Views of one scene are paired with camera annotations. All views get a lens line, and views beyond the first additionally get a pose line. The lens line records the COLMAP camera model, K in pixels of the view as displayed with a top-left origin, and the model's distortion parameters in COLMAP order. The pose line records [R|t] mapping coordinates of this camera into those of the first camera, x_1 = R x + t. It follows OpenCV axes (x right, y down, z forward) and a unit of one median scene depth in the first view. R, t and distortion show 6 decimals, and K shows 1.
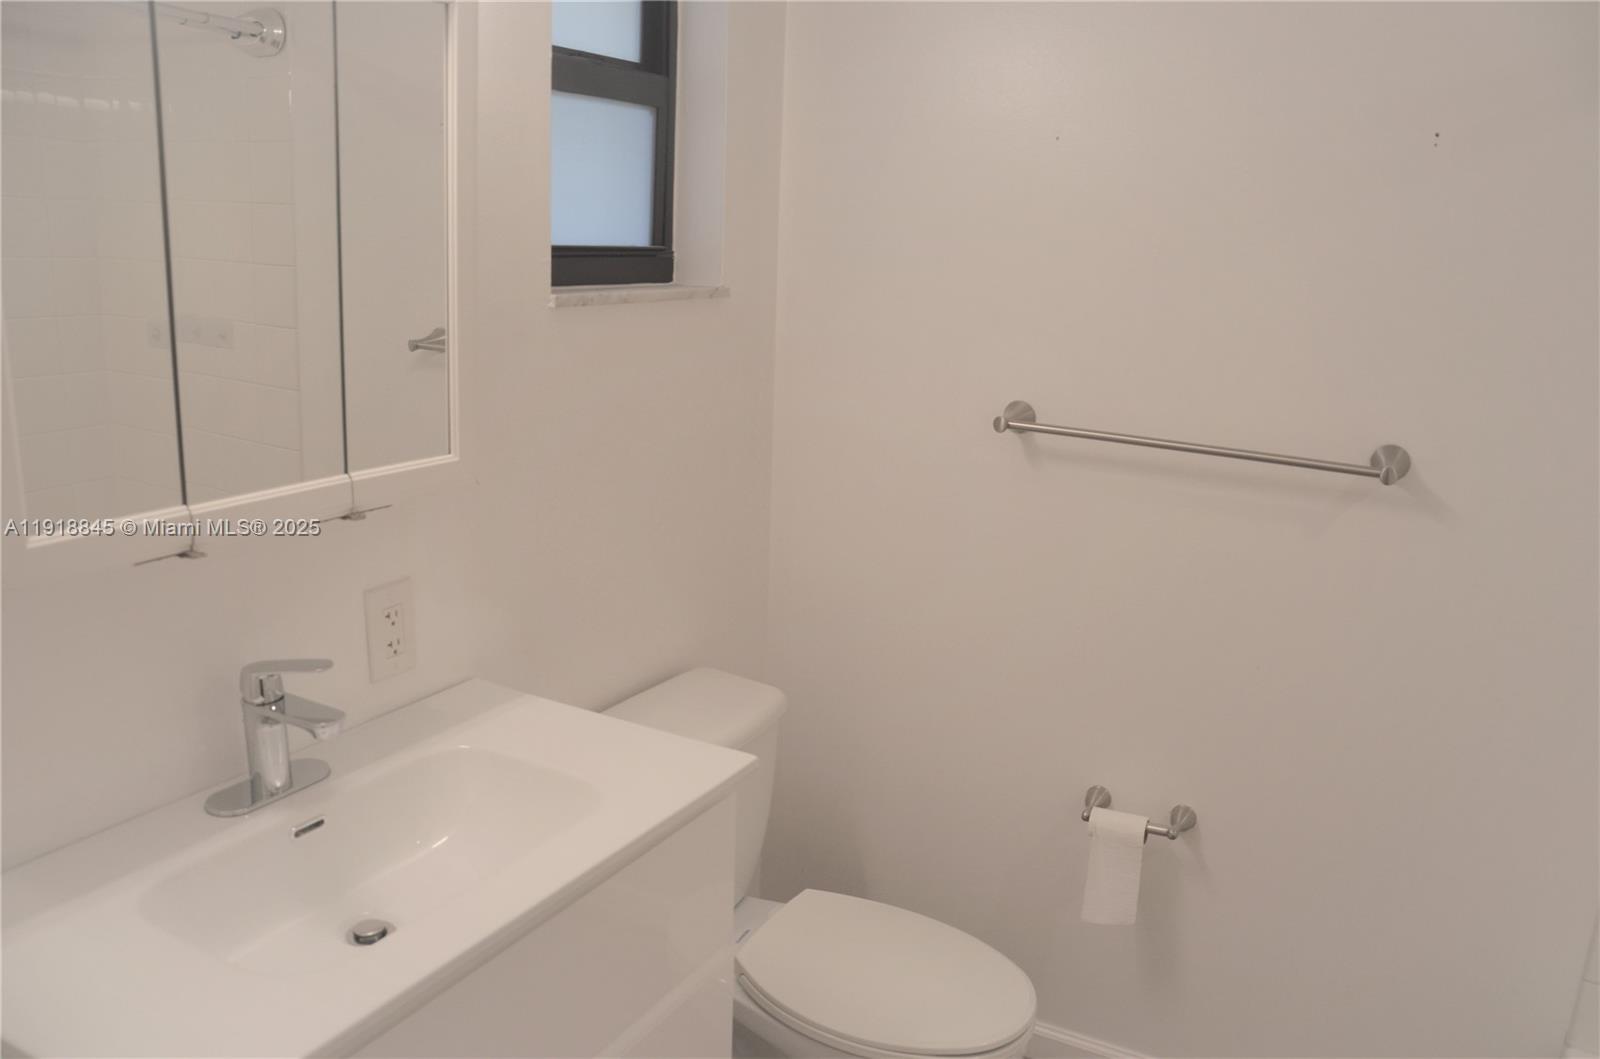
lens RADIAL K [[1264.8, 0, 855.2], [0, 1264.8, 548.6], [0, 0, 1]] dist [-0.159290, 0.129196]
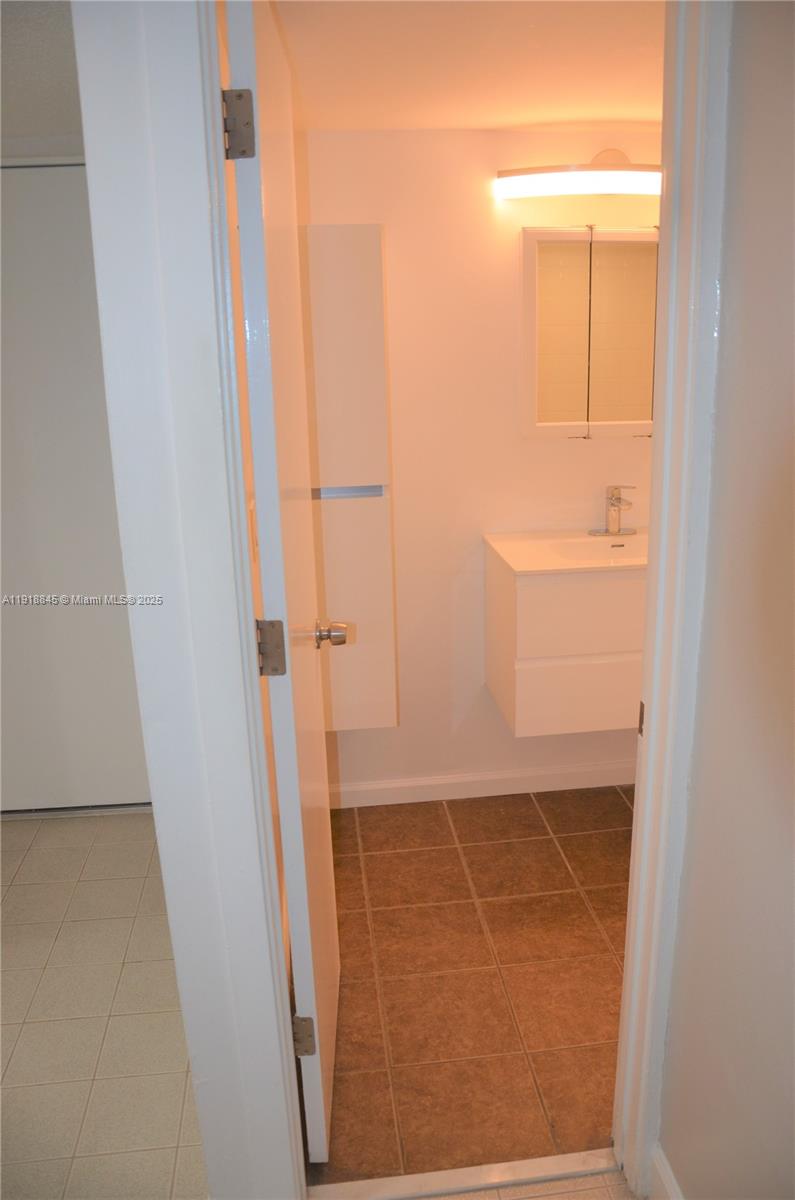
lens RADIAL K [[948.6, 0, 397.5], [0, 948.6, 600.0], [0, 0, 1]] dist [-0.159290, 0.129196]
pose [[0.536414, 0.167366, -0.827194, 0.860470], [-0.158918, 0.982637, 0.095762, 0.179620], [0.828858, 0.080088, 0.553697, -0.474112]]
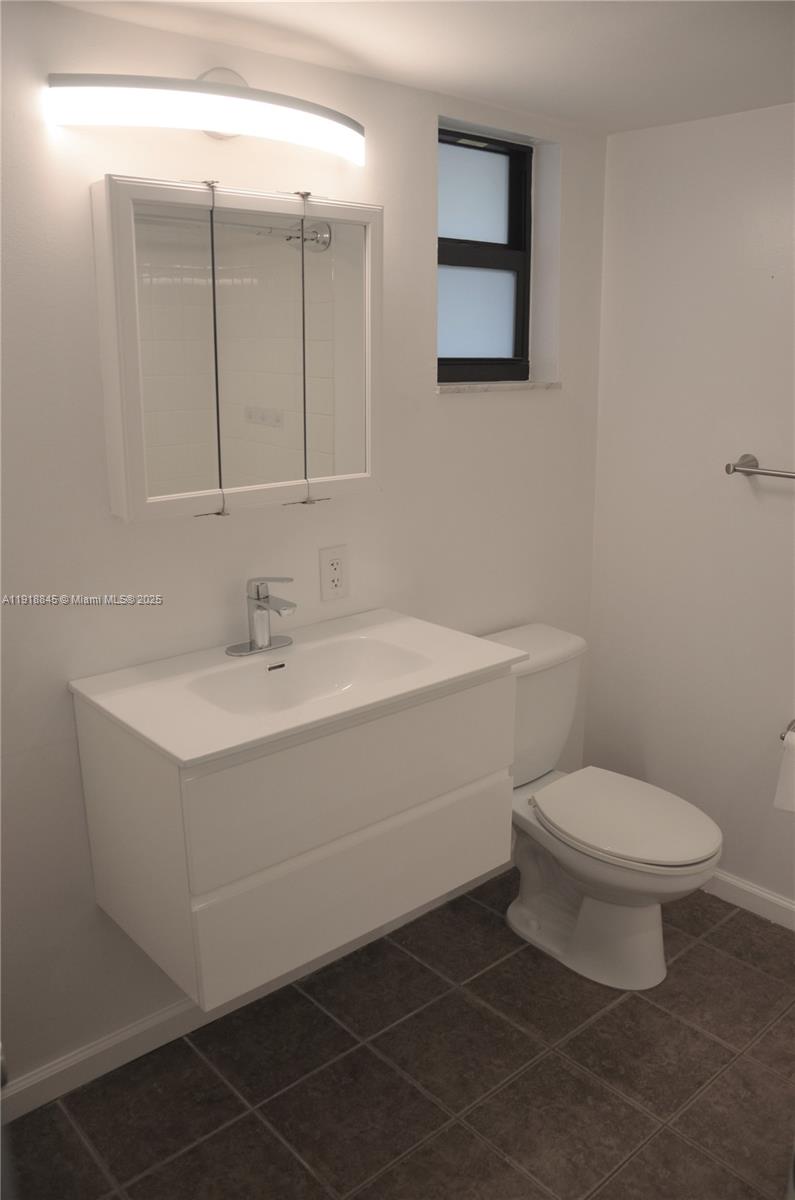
lens RADIAL K [[948.6, 0, 397.5], [0, 948.6, 600.0], [0, 0, 1]] dist [-0.159290, 0.129196]
pose [[0.925804, 0.047395, -0.375020, 0.212911], [-0.046685, 0.998849, 0.010985, 0.080745], [0.375109, 0.007338, 0.926952, -0.222127]]
